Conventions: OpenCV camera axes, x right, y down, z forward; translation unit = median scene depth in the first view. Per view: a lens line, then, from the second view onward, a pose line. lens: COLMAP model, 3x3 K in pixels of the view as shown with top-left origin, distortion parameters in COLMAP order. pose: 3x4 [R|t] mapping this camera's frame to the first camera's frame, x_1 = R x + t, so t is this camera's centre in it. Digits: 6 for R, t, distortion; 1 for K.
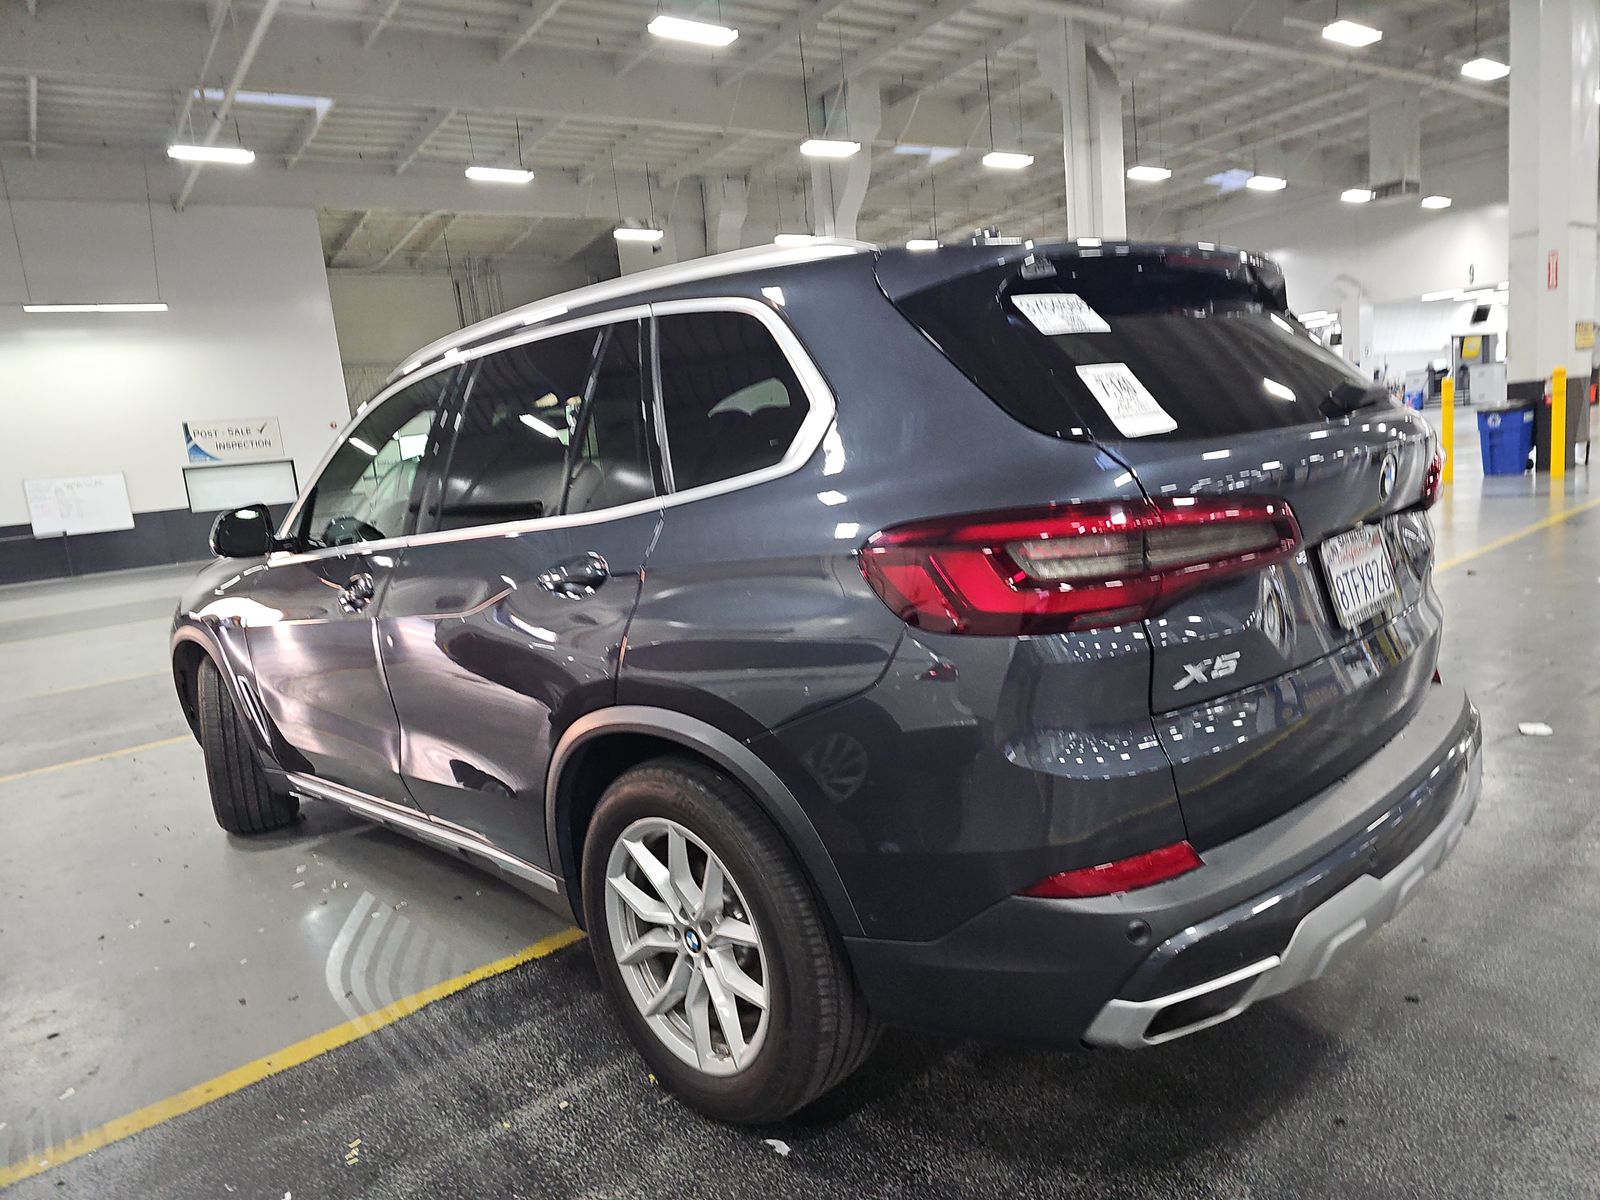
lens RADIAL K [[1062.0, 0, 795.3], [0, 1062.0, 608.4], [0, 0, 1]] dist [0.054760, -0.038763]
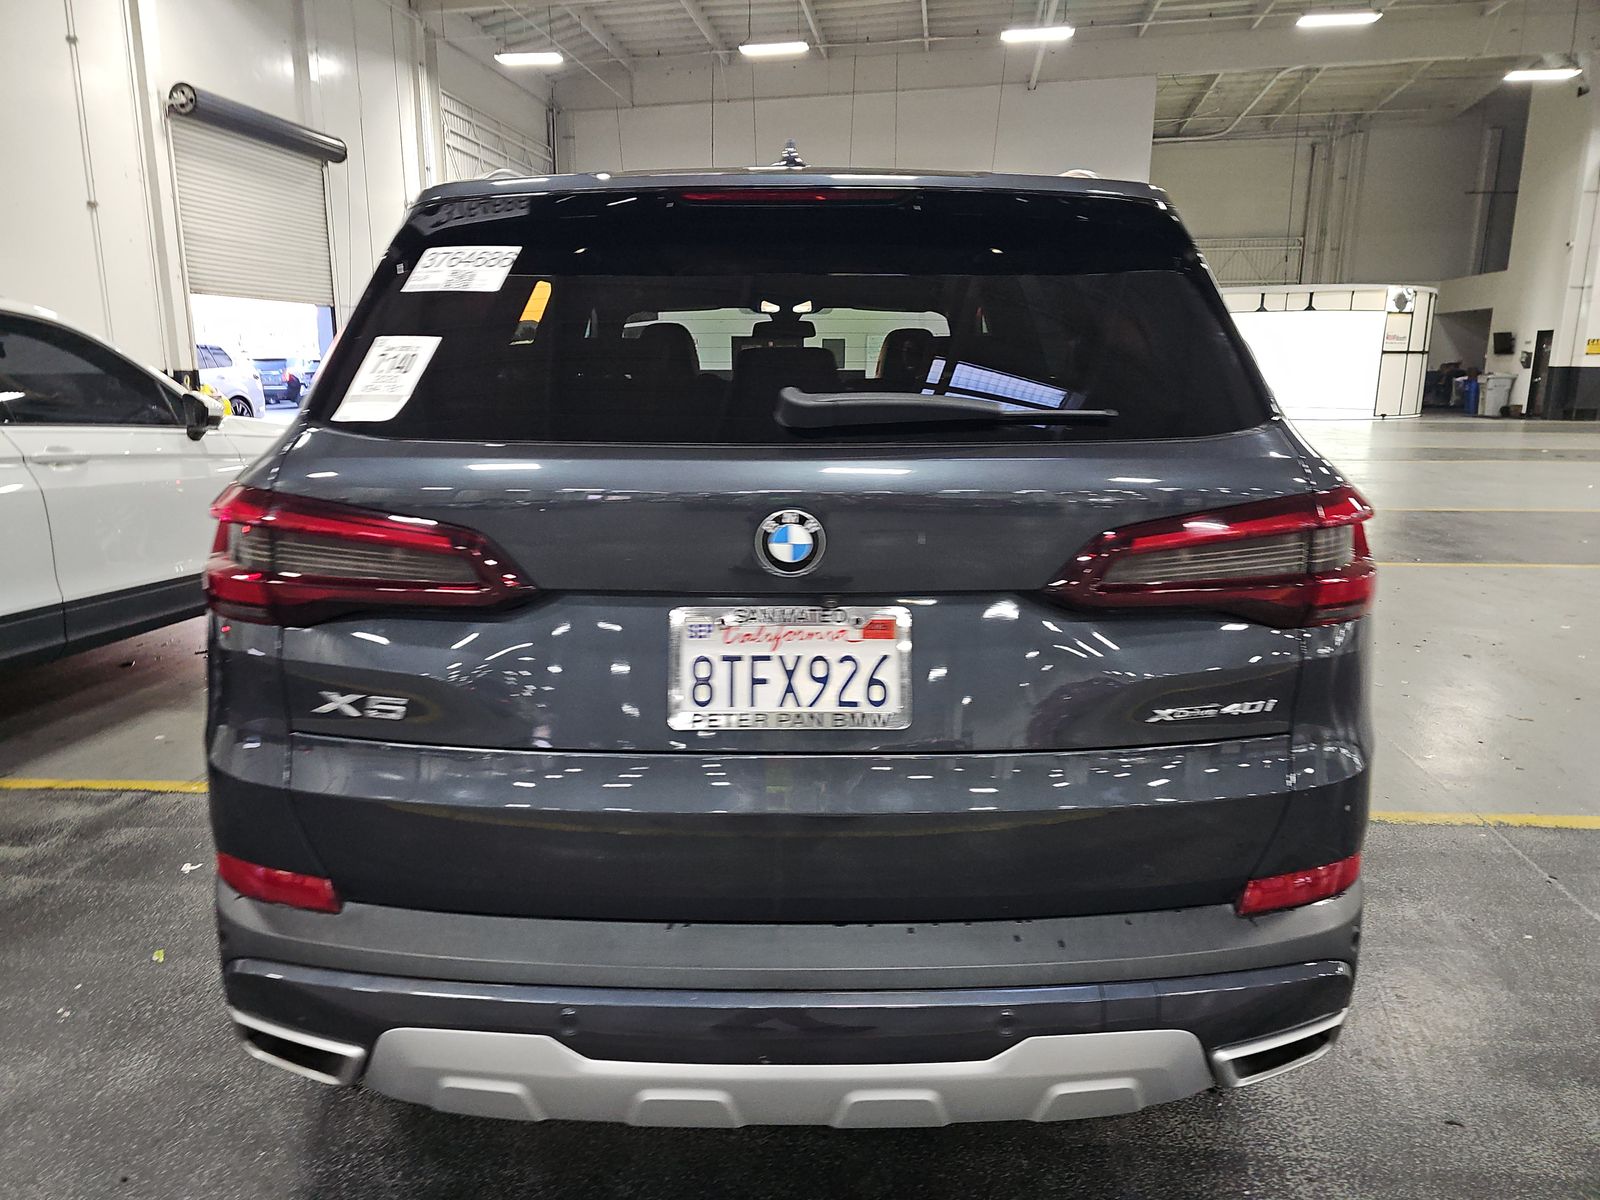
lens RADIAL K [[1062.0, 0, 768.9], [0, 1062.0, 582.5], [0, 0, 1]] dist [0.054760, -0.038763]
pose [[0.711647, 0.239451, -0.660471, 0.078469], [-0.178879, 0.970897, 0.159255, -0.015760], [0.679382, 0.004811, 0.733769, 0.040044]]
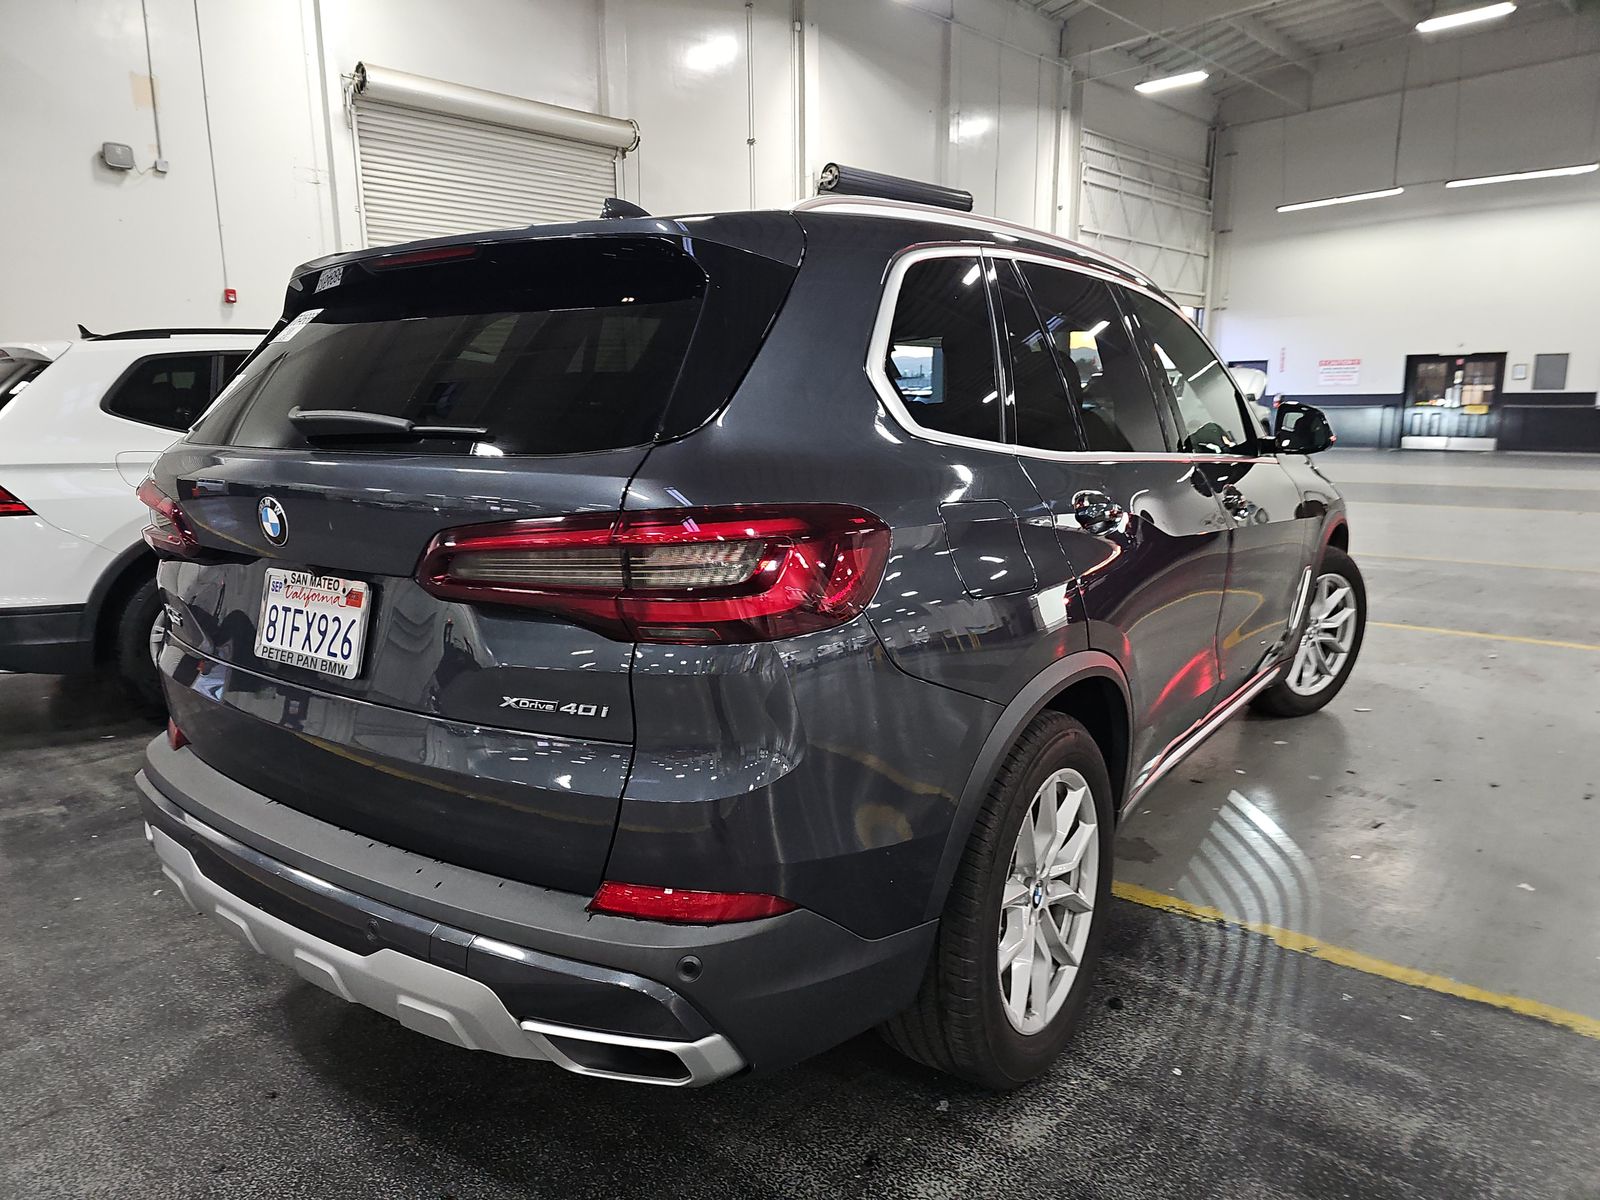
lens RADIAL K [[1062.0, 0, 806.5], [0, 1062.0, 602.6], [0, 0, 1]] dist [0.054760, -0.038763]
pose [[0.178853, 0.282940, -0.942314, 0.118603], [-0.160081, 0.953364, 0.255874, -0.028218], [0.970765, 0.105083, 0.215806, 0.099147]]
